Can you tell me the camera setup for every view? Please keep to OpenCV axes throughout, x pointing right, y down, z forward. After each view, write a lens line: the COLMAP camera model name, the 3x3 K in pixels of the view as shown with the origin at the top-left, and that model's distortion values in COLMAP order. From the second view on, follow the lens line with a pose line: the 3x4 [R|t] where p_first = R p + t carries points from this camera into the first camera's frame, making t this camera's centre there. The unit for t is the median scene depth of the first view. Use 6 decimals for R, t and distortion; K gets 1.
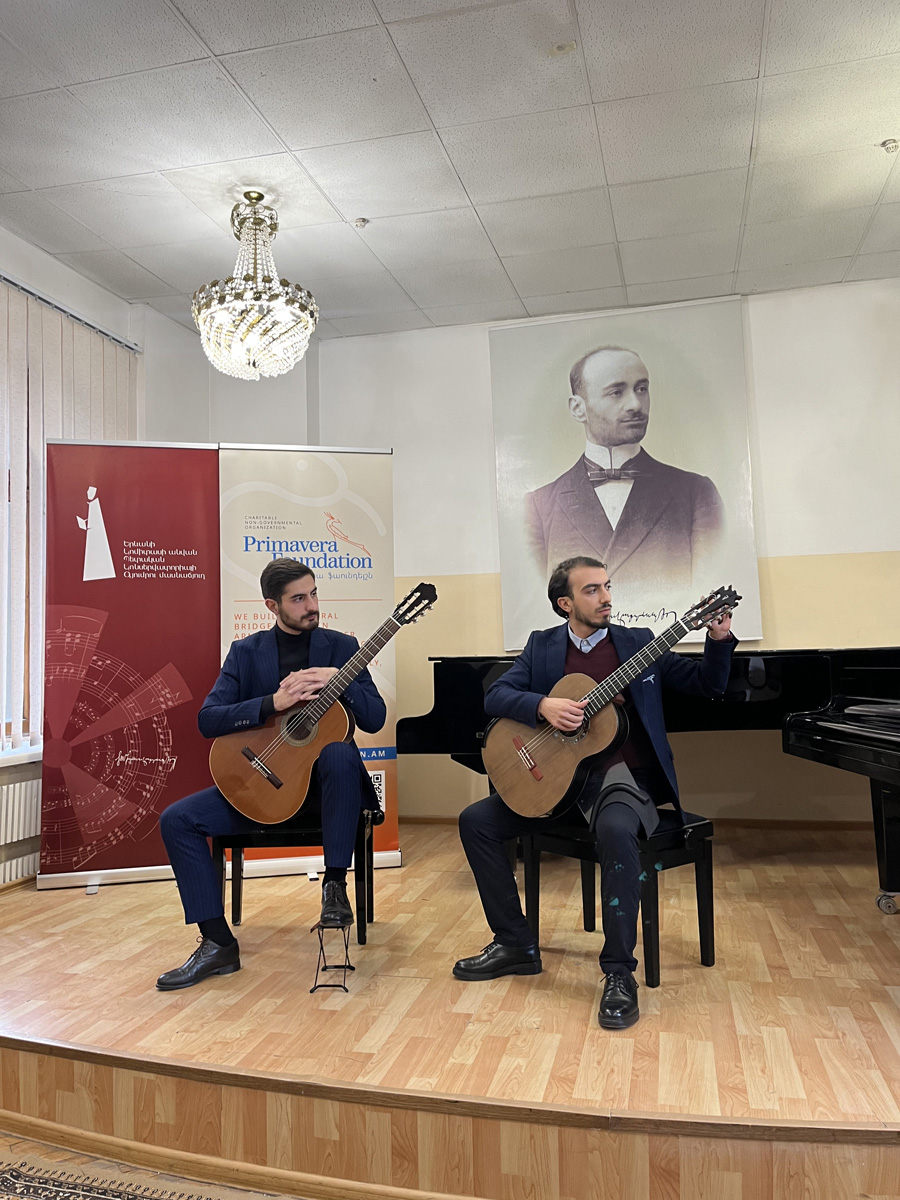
lens RADIAL K [[901.4, 0, 454.2], [0, 901.4, 604.8], [0, 0, 1]] dist [0.088615, -0.115875]
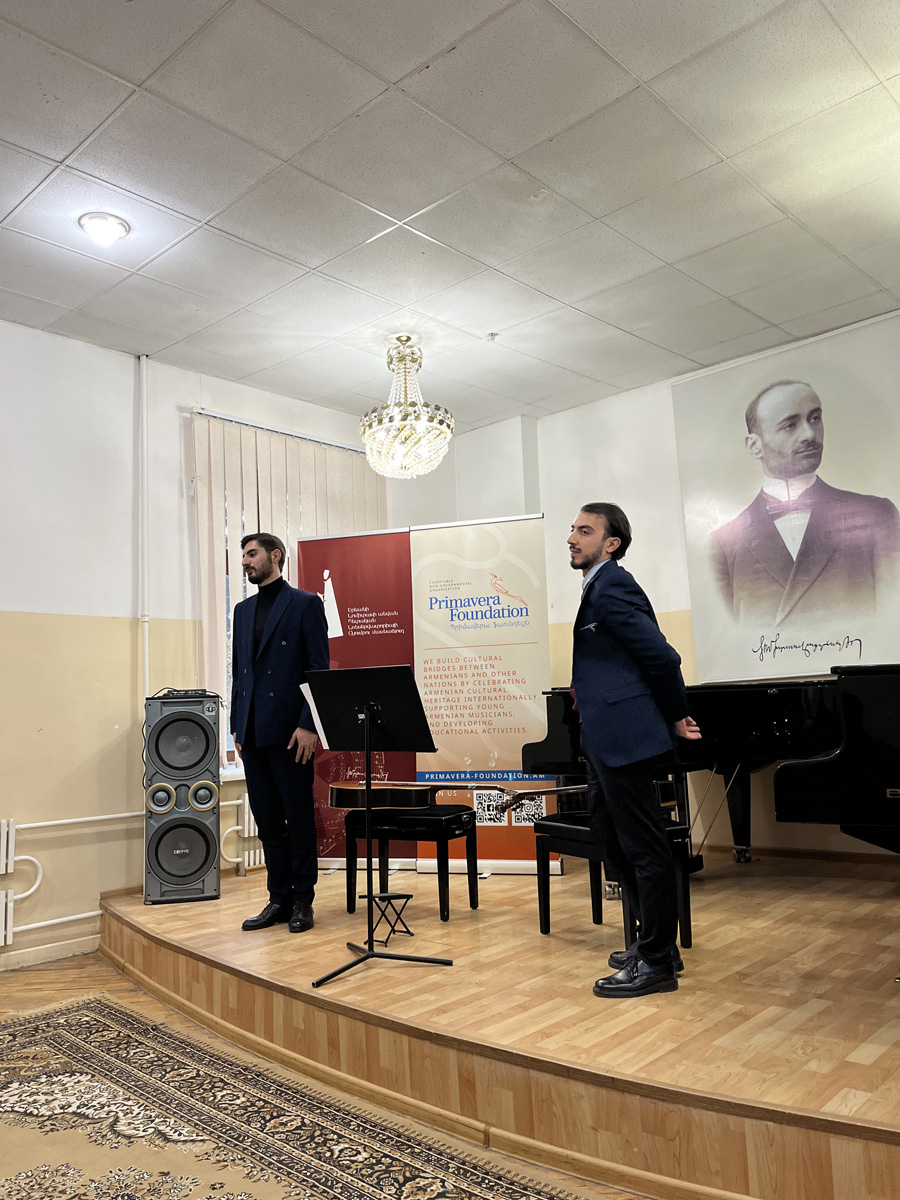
lens RADIAL K [[901.4, 0, 454.2], [0, 901.4, 604.8], [0, 0, 1]] dist [0.088615, -0.115875]
pose [[0.876672, -0.065436, -0.476618, 0.401071], [0.046711, 0.997603, -0.051043, -0.000061], [0.478816, 0.022485, 0.877627, -0.082759]]
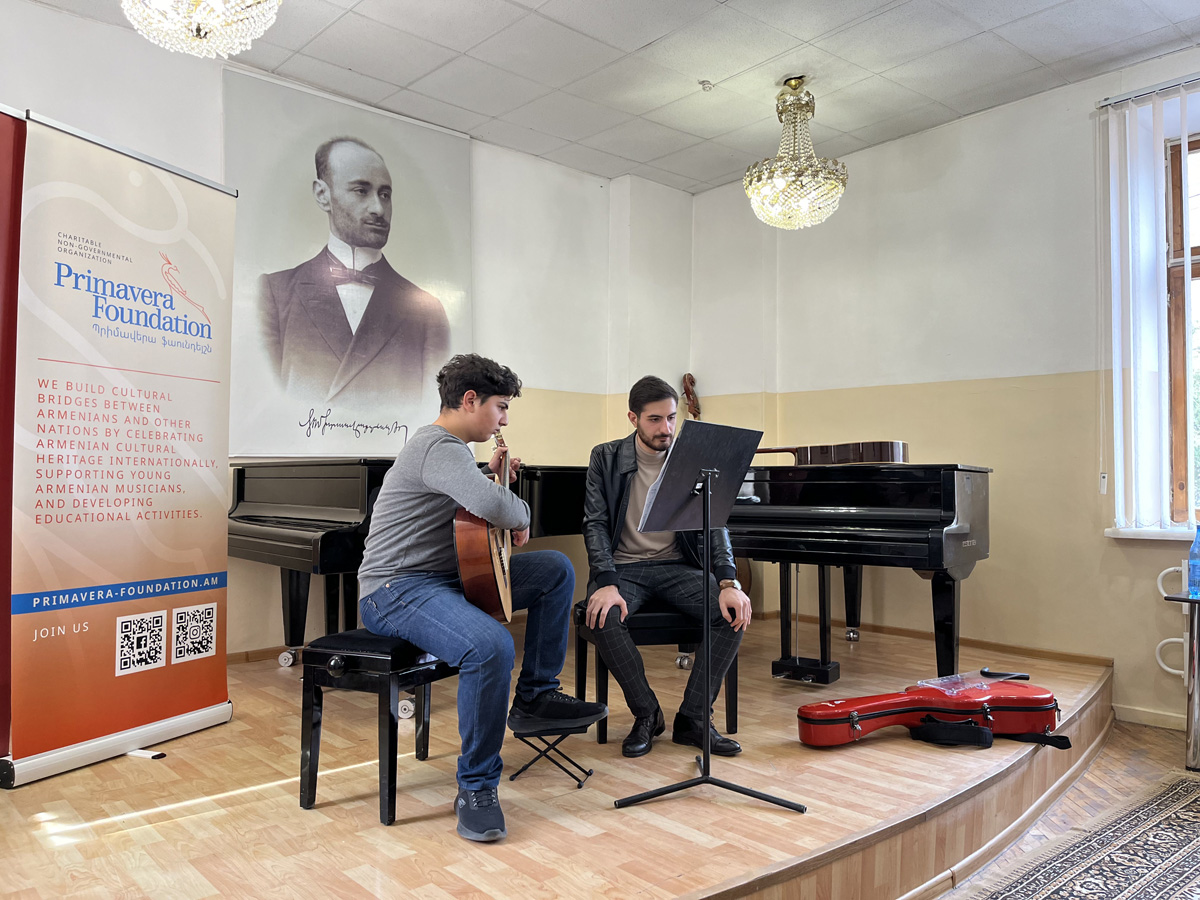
lens RADIAL K [[907.0, 0, 595.1], [0, 907.0, 449.3], [0, 0, 1]] dist [0.038374, -0.011062]
pose [[0.578850, 0.056872, 0.813448, -0.547397], [-0.070866, 0.997299, -0.019297, 0.045446], [-0.812349, -0.046476, 0.581317, 0.294527]]
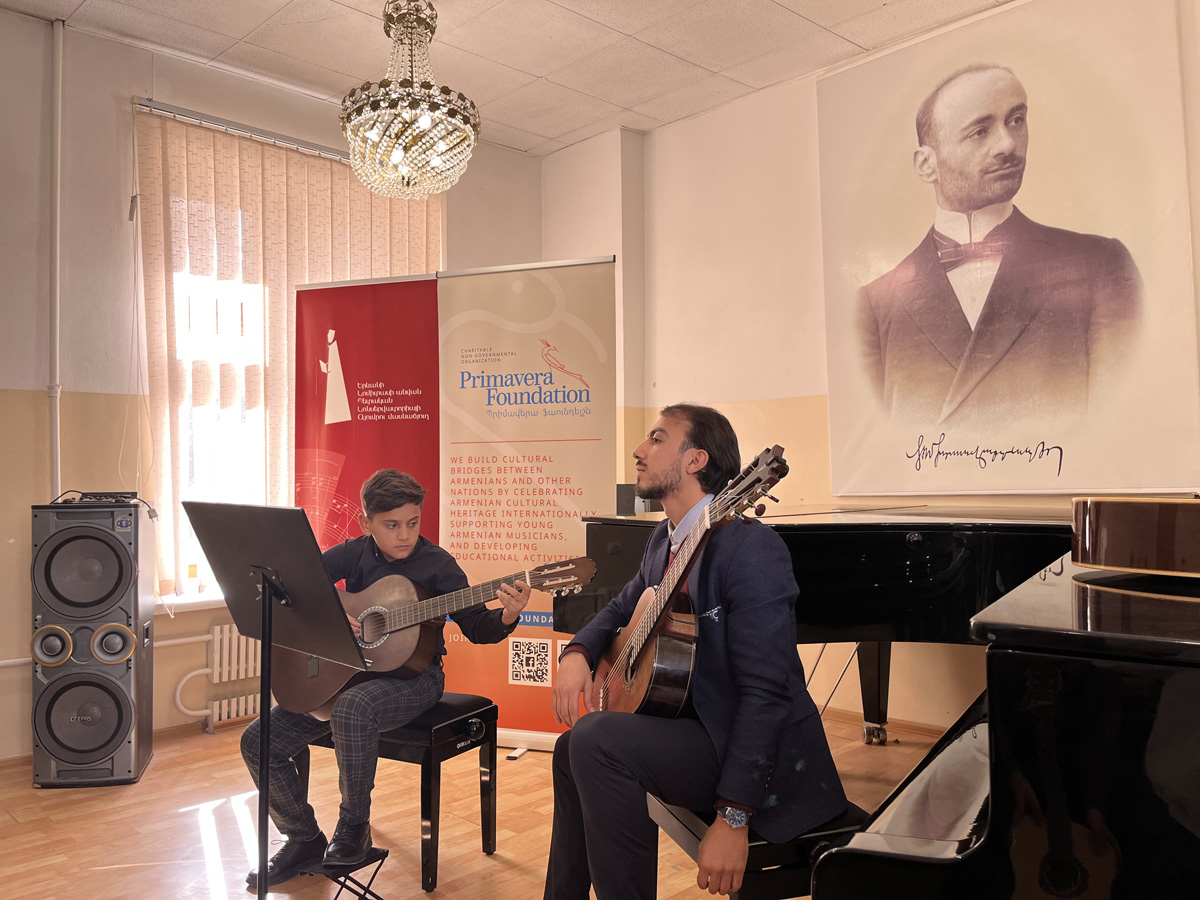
lens RADIAL K [[901.4, 0, 598.6], [0, 901.4, 453.0], [0, 0, 1]] dist [0.088615, -0.115875]
pose [[0.852818, 0.002047, -0.522204, 0.370454], [0.022309, 0.998937, 0.040349, -0.028067], [0.521731, -0.046061, 0.851865, 0.295727]]
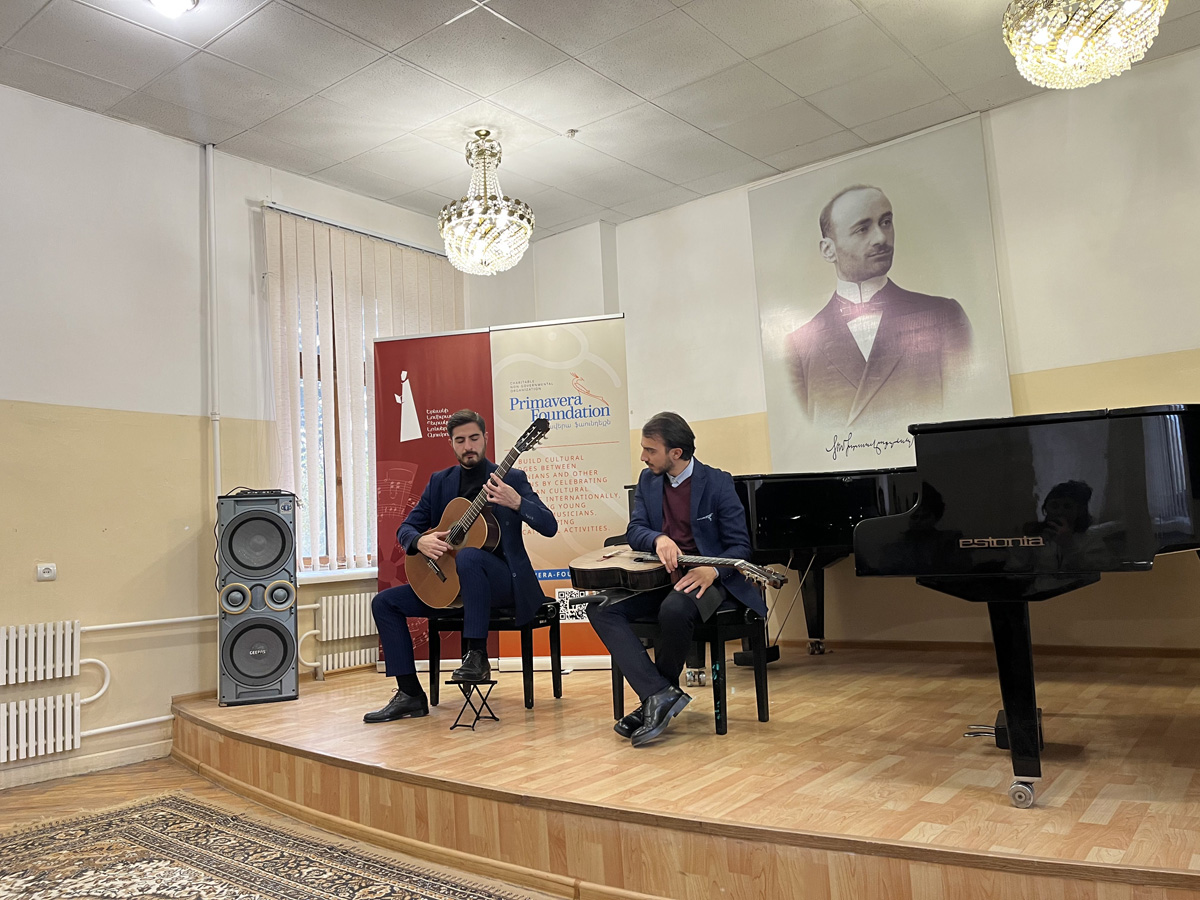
lens RADIAL K [[901.4, 0, 598.6], [0, 901.4, 453.0], [0, 0, 1]] dist [0.088615, -0.115875]
pose [[0.910658, -0.061045, -0.408626, 0.391082], [0.053968, 0.998126, -0.028839, 0.043213], [0.409621, 0.004210, 0.912246, -0.088519]]
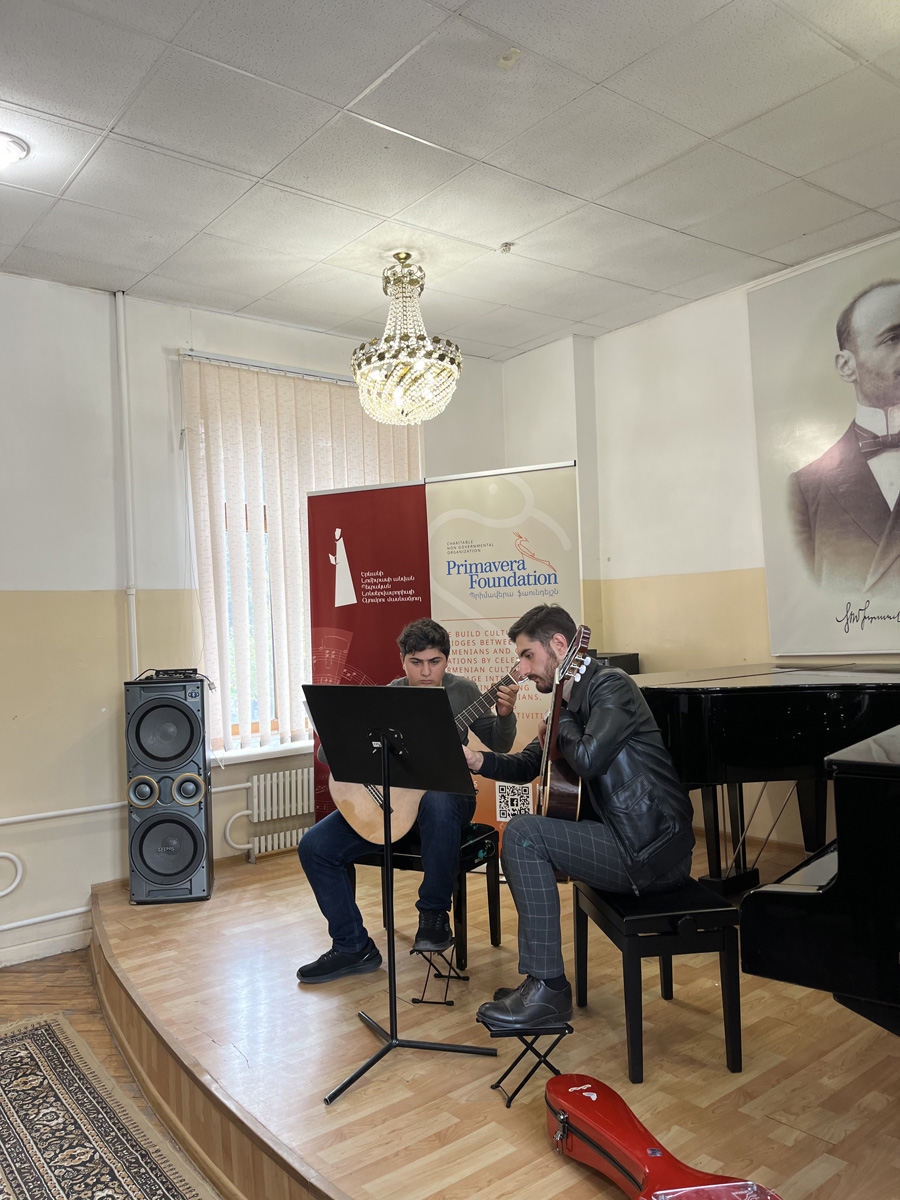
lens RADIAL K [[897.0, 0, 458.8], [0, 897.0, 608.4], [0, 0, 1]] dist [0.110226, -0.150388]
pose [[0.800091, -0.020674, -0.599522, 0.438617], [0.056932, 0.997512, 0.041580, -0.064008], [0.597171, -0.067400, 0.799277, 0.136302]]
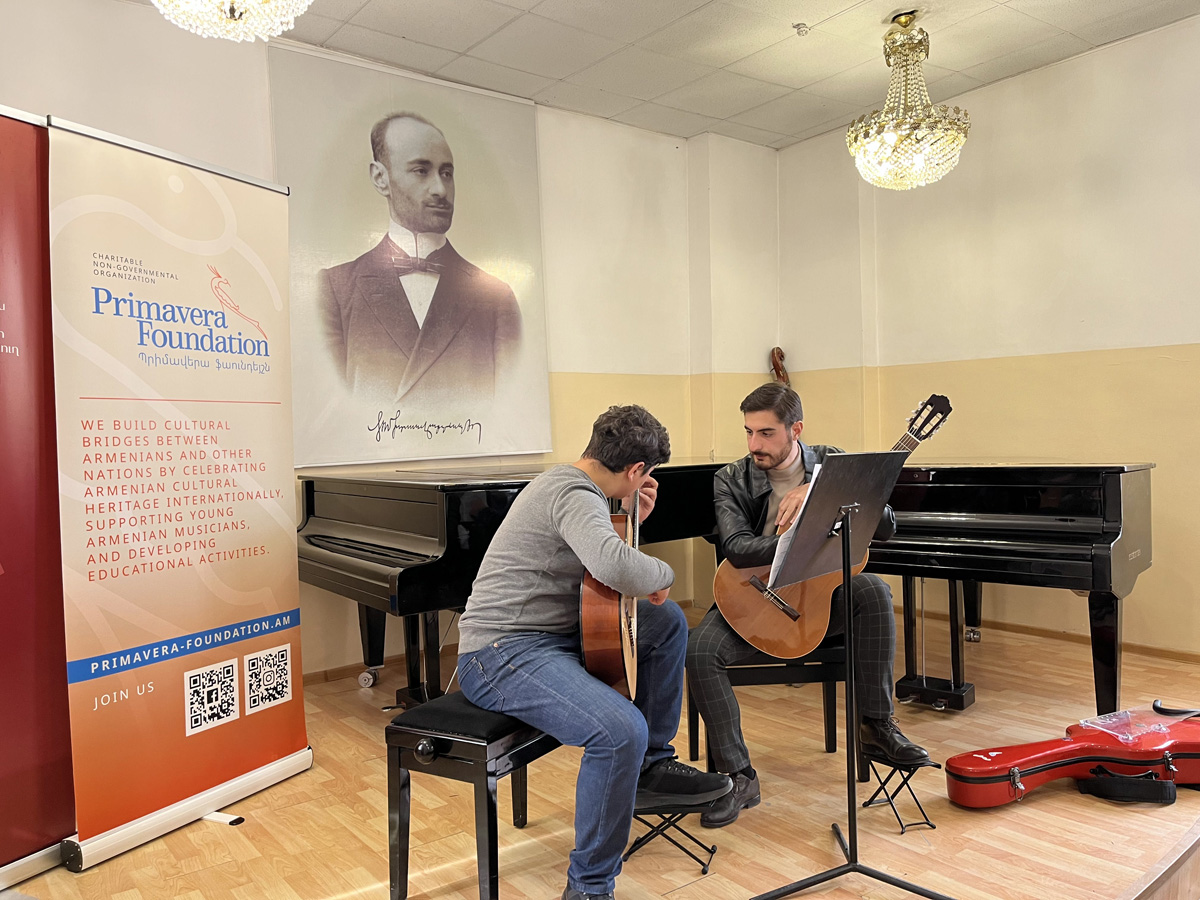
lens RADIAL K [[907.0, 0, 595.8], [0, 907.0, 452.9], [0, 0, 1]] dist [0.045600, -0.007195]
pose [[0.634752, -0.006774, 0.772686, -0.492471], [-0.037439, 0.998518, 0.039510, -0.004521], [-0.771808, -0.054007, 0.633558, 0.374025]]
